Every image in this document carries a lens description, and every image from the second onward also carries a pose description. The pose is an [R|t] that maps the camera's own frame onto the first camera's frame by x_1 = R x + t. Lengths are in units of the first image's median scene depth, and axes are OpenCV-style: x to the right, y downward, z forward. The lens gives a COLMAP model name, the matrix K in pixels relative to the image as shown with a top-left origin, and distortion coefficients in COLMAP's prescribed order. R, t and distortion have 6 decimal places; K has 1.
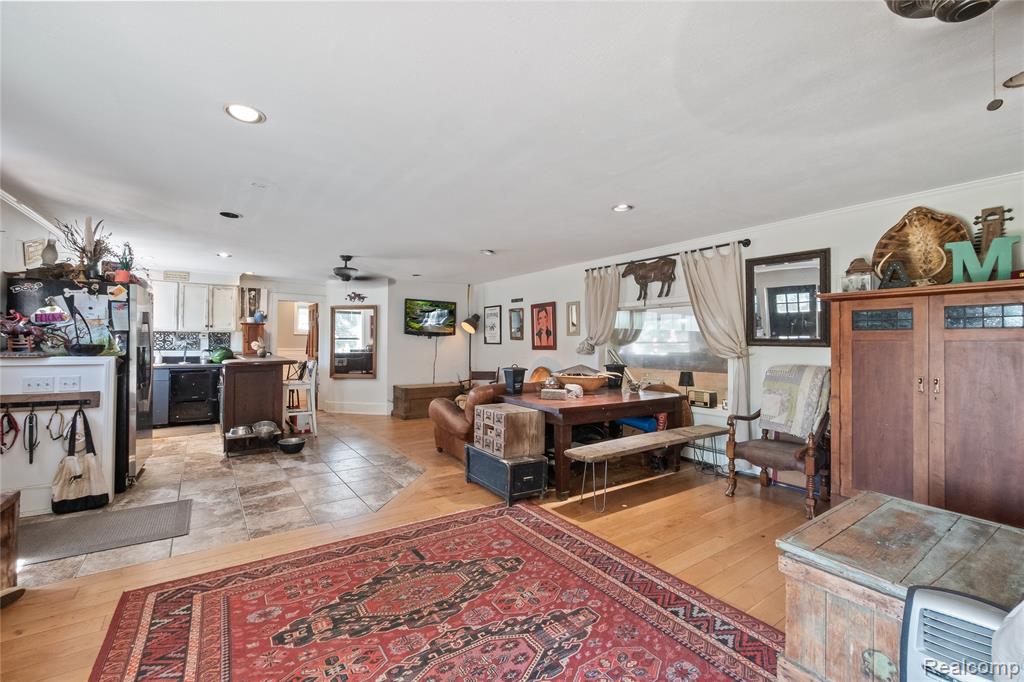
lens RADIAL K [[422.8, 0, 511.3], [0, 422.8, 339.8], [0, 0, 1]] dist [0.000171, -0.000051]
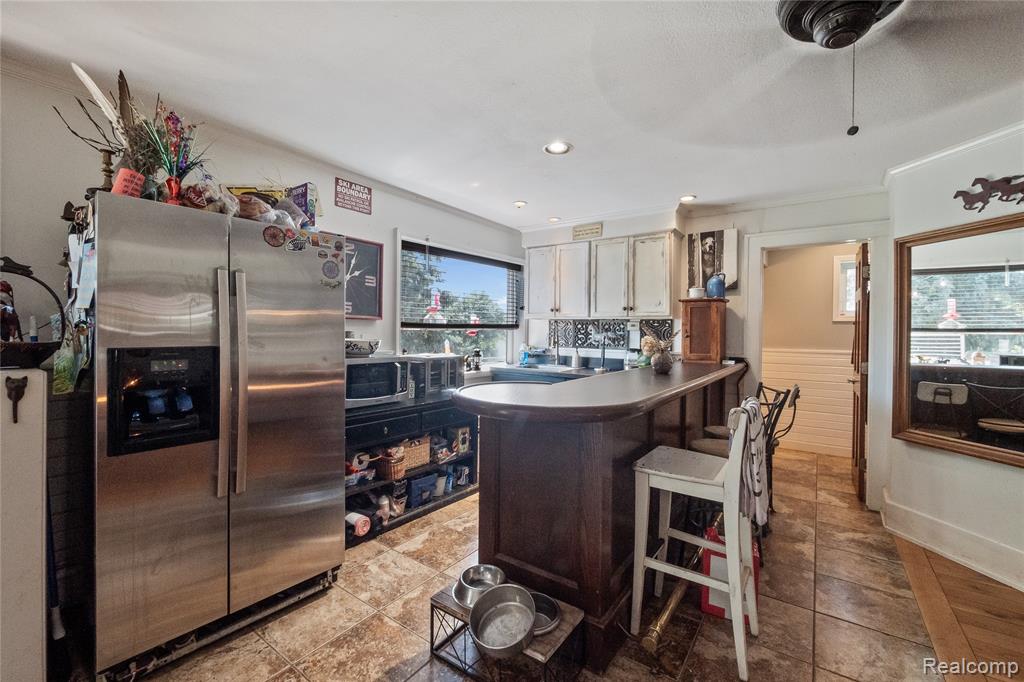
lens RADIAL K [[422.8, 0, 510.9], [0, 422.8, 335.0], [0, 0, 1]] dist [0.000171, -0.000051]
pose [[0.330781, 0.002621, -0.943704, -0.210412], [0.003056, 0.999988, 0.003848, 0.001131], [0.943702, -0.004157, 0.330769, 0.620809]]
